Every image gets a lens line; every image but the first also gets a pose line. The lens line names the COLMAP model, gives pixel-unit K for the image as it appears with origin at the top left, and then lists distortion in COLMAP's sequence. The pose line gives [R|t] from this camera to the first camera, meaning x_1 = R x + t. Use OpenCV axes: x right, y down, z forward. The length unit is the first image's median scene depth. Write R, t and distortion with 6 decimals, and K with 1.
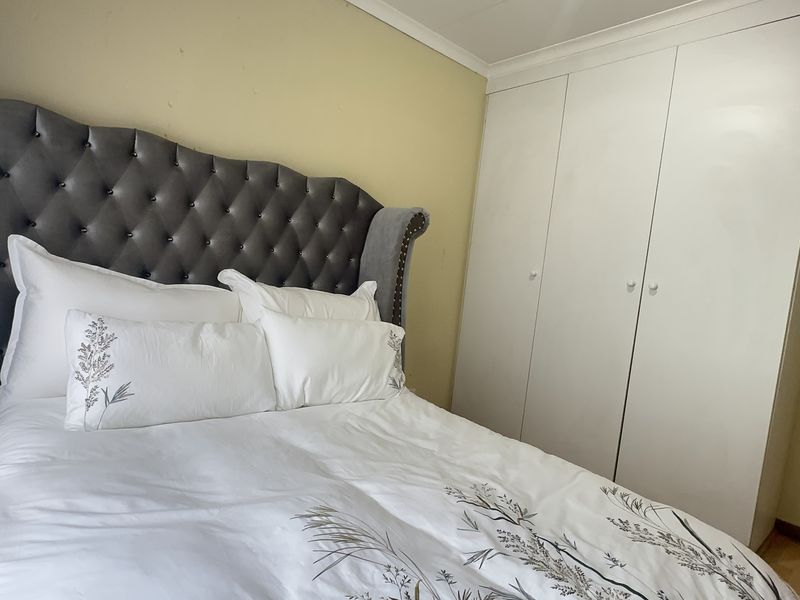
lens RADIAL K [[465.6, 0, 400.0], [0, 465.6, 300.0], [0, 0, 1]] dist [-0.009120, 0.002399]
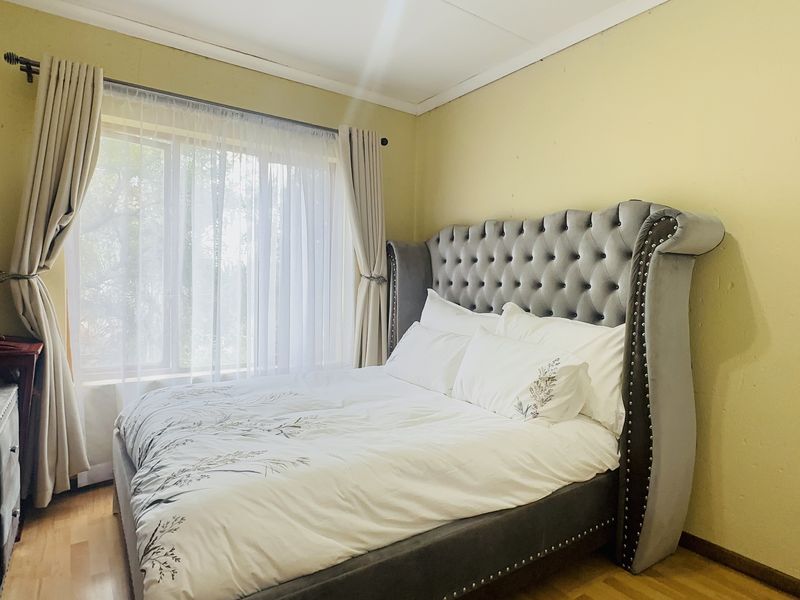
lens RADIAL K [[465.6, 0, 400.0], [0, 465.6, 300.0], [0, 0, 1]] dist [-0.009120, 0.002399]
pose [[-0.098147, -0.065537, -0.993012, 1.025273], [-0.081284, 0.995023, -0.057635, 0.029425], [0.991847, 0.075060, -0.102986, 0.832007]]
